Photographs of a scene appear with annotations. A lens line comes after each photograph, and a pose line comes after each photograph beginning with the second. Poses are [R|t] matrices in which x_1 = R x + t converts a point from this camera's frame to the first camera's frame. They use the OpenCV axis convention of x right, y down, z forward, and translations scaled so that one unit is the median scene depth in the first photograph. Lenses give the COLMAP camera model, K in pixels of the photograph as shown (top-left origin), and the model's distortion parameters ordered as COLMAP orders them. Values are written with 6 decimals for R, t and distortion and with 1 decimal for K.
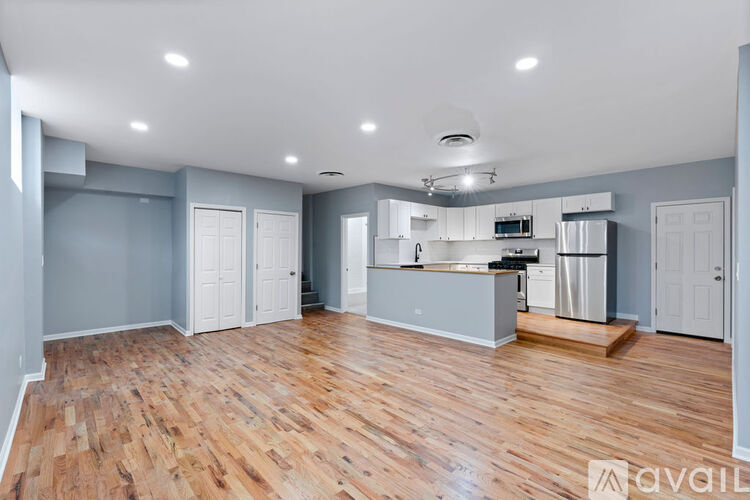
lens RADIAL K [[337.1, 0, 374.4], [0, 337.1, 250.9], [0, 0, 1]] dist [-0.012660, 0.002197]
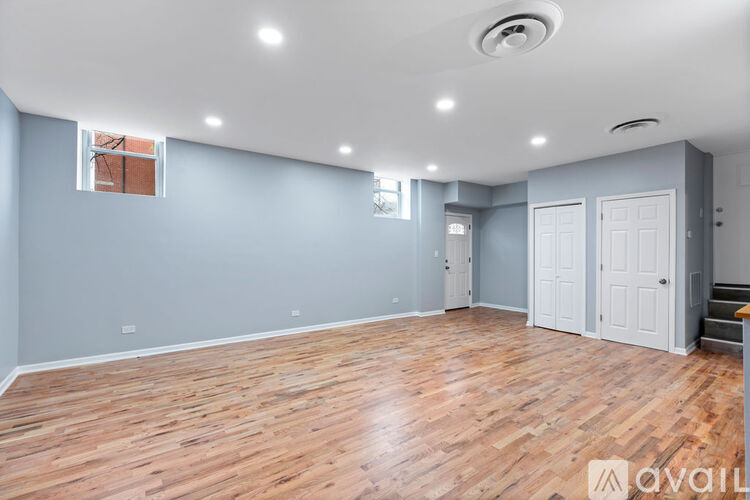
lens RADIAL K [[337.1, 0, 374.0], [0, 337.1, 250.8], [0, 0, 1]] dist [-0.012660, 0.002197]
pose [[-0.129015, -0.002819, -0.991639, 0.650160], [-0.004485, 0.999987, -0.002259, 0.013683], [0.991633, 0.004156, -0.129026, 0.690220]]
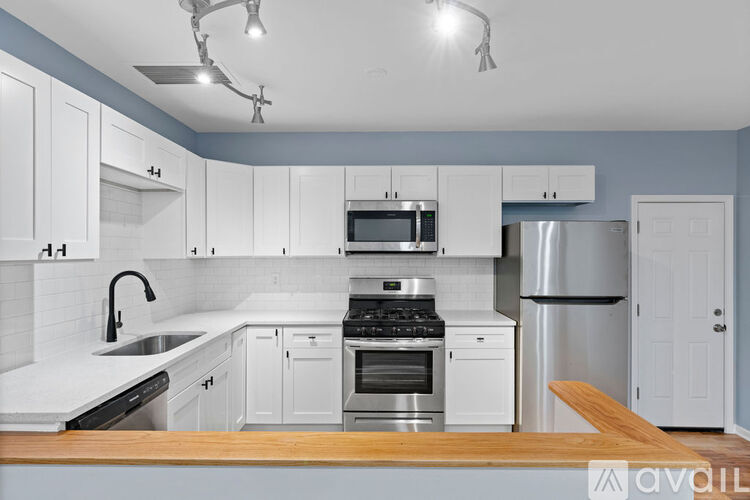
lens RADIAL K [[433.2, 0, 373.8], [0, 433.2, 252.0], [0, 0, 1]] dist [-0.001459, 0.000373]
pose [[0.693207, 0.001164, 0.720738, 0.030722], [-0.001691, 0.999999, 0.000012, -0.056316], [-0.720737, -0.001227, 0.693208, 0.913087]]
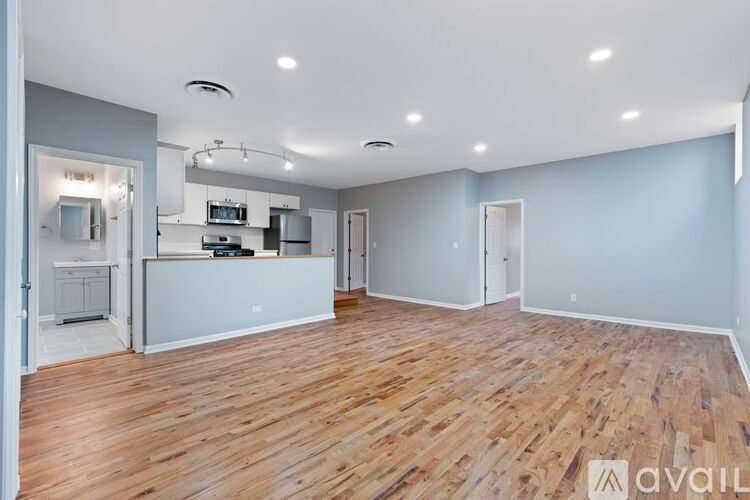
lens RADIAL K [[337.1, 0, 373.9], [0, 337.1, 248.4], [0, 0, 1]] dist [-0.012660, 0.002197]
pose [[-0.049958, -0.005516, 0.998736, -0.805826], [-0.001870, 0.999984, 0.005429, 0.033603], [-0.998750, -0.001596, -0.049967, 0.875970]]
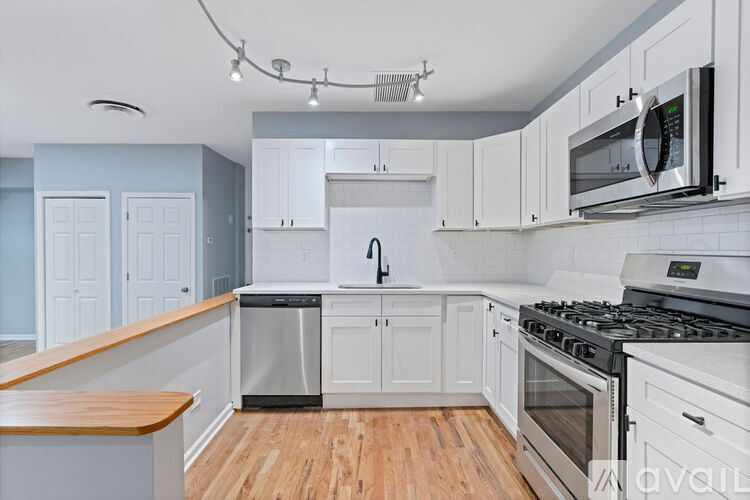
lens RADIAL K [[355.8, 0, 375.4], [0, 355.8, 249.1], [0, 0, 1]] dist [-0.006559, -0.000943]
pose [[0.732840, 0.002433, -0.680397, 0.626824], [-0.002370, 0.999997, 0.001023, -0.013795], [0.680397, 0.000862, 0.732843, 1.007273]]
